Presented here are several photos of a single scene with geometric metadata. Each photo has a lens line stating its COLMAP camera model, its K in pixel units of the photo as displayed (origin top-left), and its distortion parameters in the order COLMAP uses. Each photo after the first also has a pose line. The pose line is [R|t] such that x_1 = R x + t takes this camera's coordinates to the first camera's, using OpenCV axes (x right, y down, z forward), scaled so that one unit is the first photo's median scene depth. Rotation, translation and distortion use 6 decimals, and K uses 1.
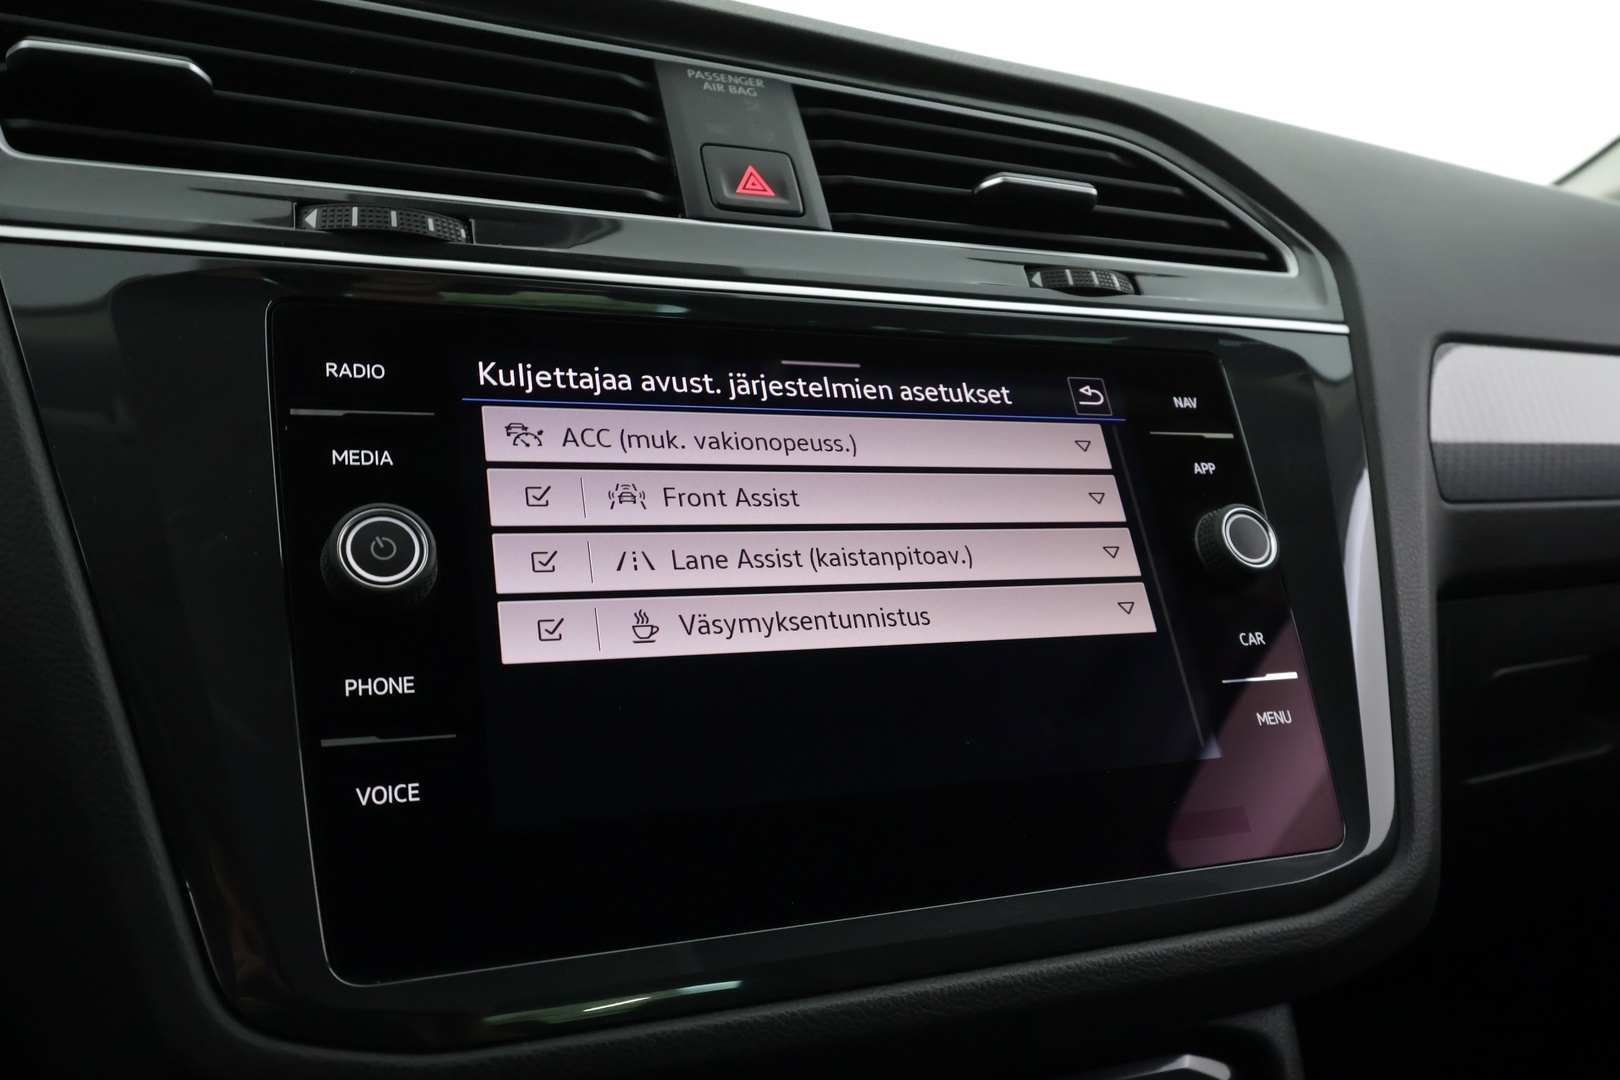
lens RADIAL K [[1332.5, 0, 819.6], [0, 1332.5, 527.1], [0, 0, 1]] dist [-0.028603, 0.008397]
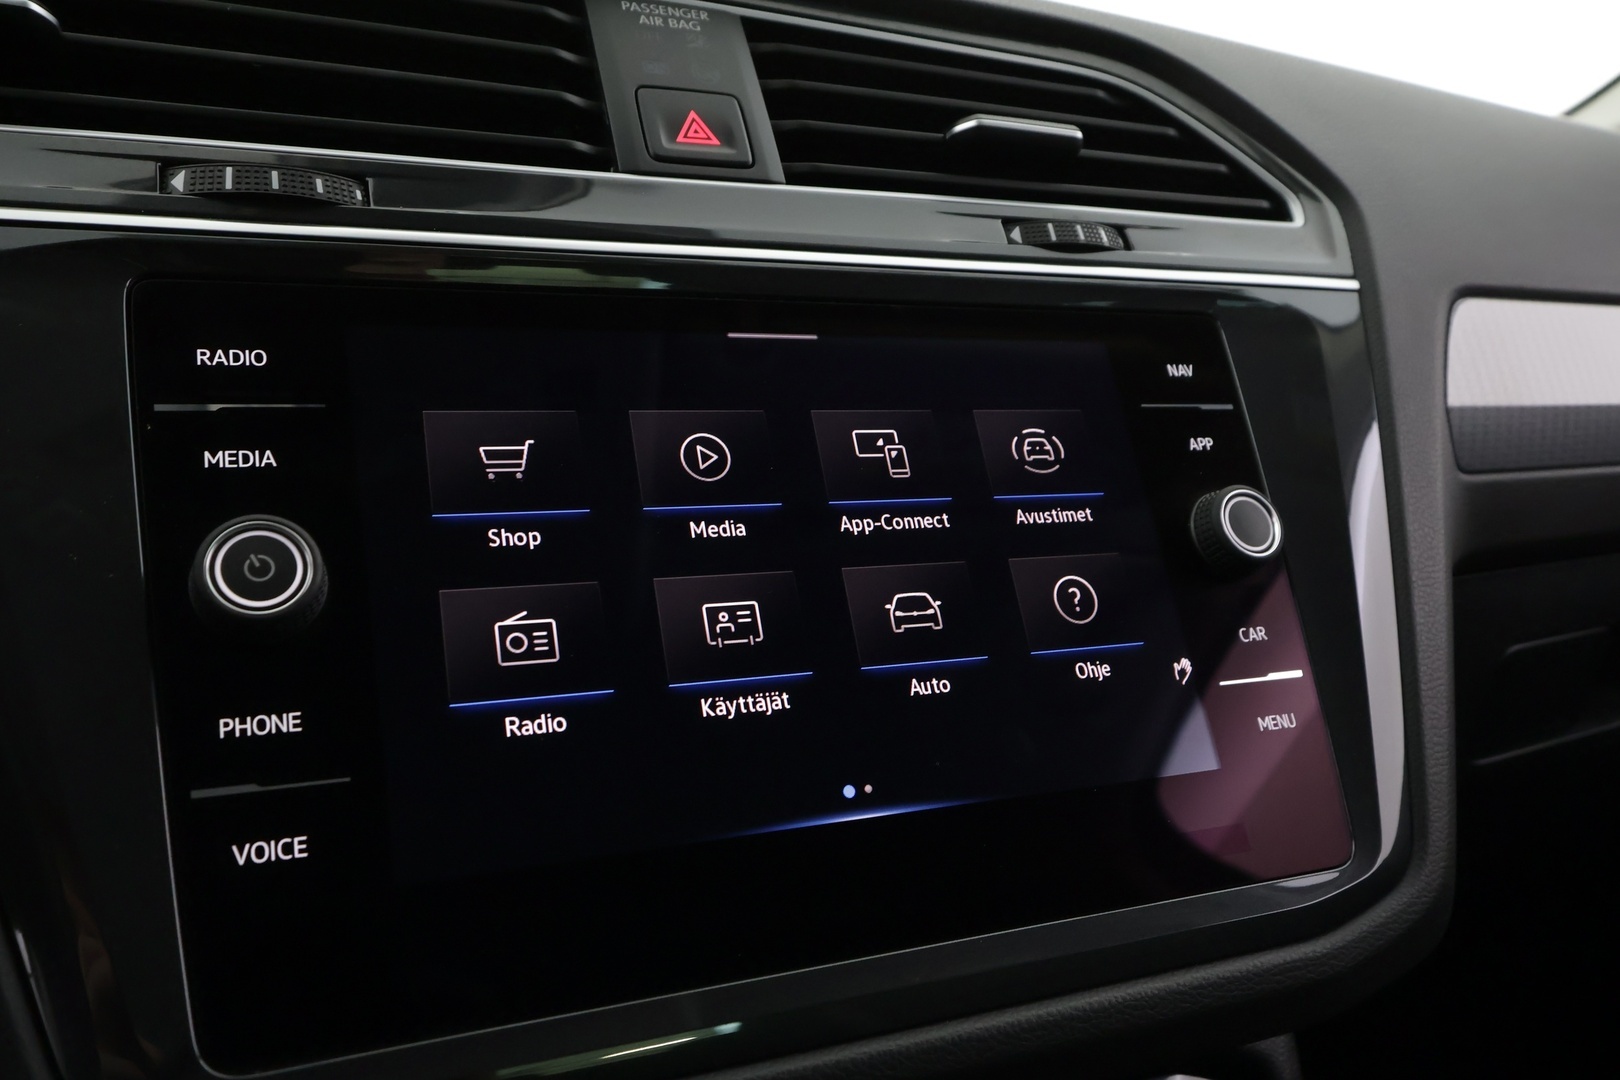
lens RADIAL K [[1332.5, 0, 818.0], [0, 1332.5, 538.0], [0, 0, 1]] dist [-0.028603, 0.008397]
pose [[0.999922, -0.011278, 0.005431, 0.023935], [0.010963, 0.998430, 0.054925, -0.034732], [-0.006042, -0.054861, 0.998476, 0.098185]]
